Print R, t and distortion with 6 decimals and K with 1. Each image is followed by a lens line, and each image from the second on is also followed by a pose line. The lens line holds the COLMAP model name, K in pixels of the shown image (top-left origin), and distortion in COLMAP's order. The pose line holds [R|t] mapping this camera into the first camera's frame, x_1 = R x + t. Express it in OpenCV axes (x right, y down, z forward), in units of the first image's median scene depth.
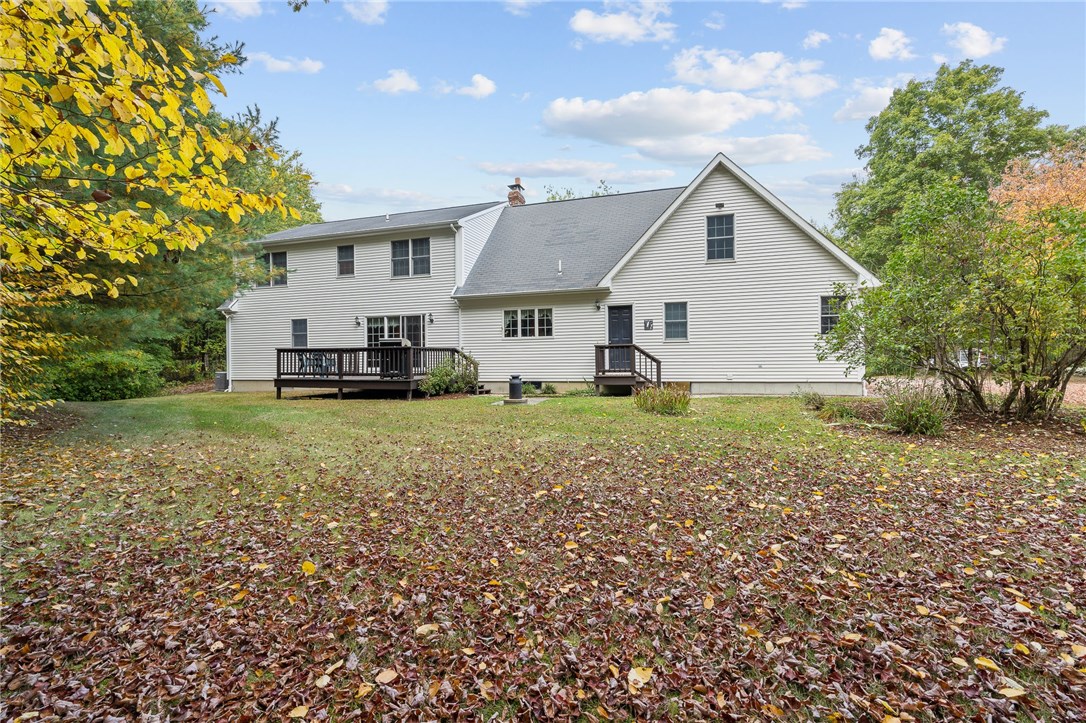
lens RADIAL K [[506.5, 0, 543.1], [0, 506.5, 361.4], [0, 0, 1]] dist [0.001052, 0.000267]
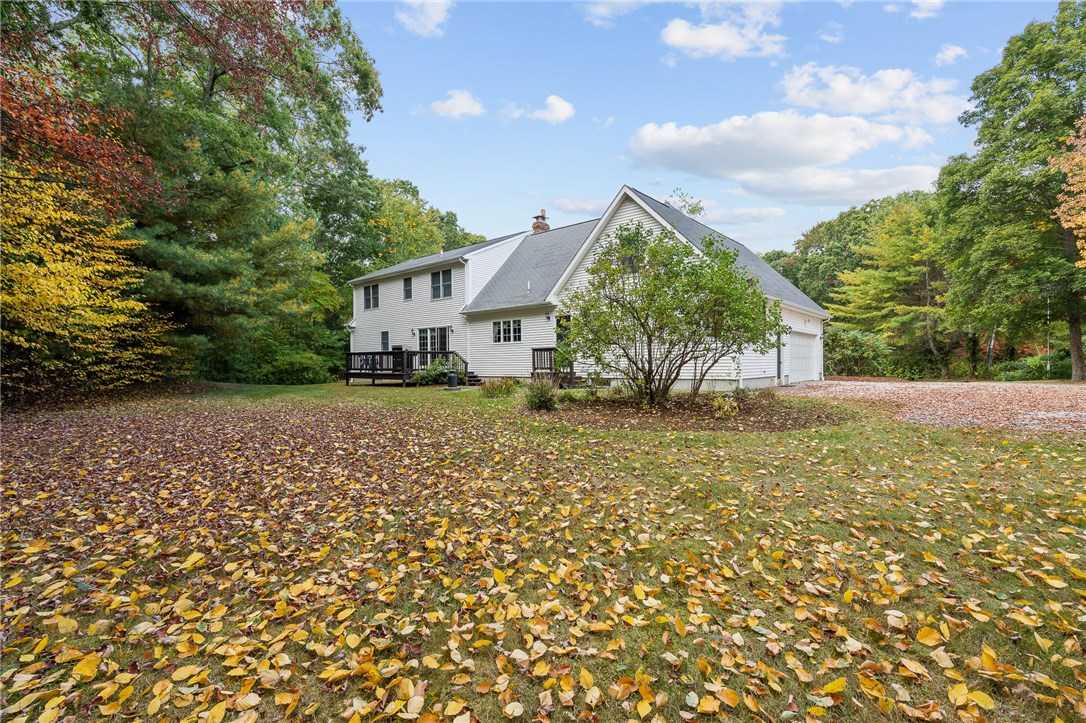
lens RADIAL K [[506.5, 0, 542.7], [0, 506.5, 363.4], [0, 0, 1]] dist [0.001052, 0.000267]
pose [[0.917888, 0.003156, -0.396826, 0.543547], [-0.001324, 0.999987, 0.004890, -0.000516], [0.396836, -0.003963, 0.917881, -0.143097]]
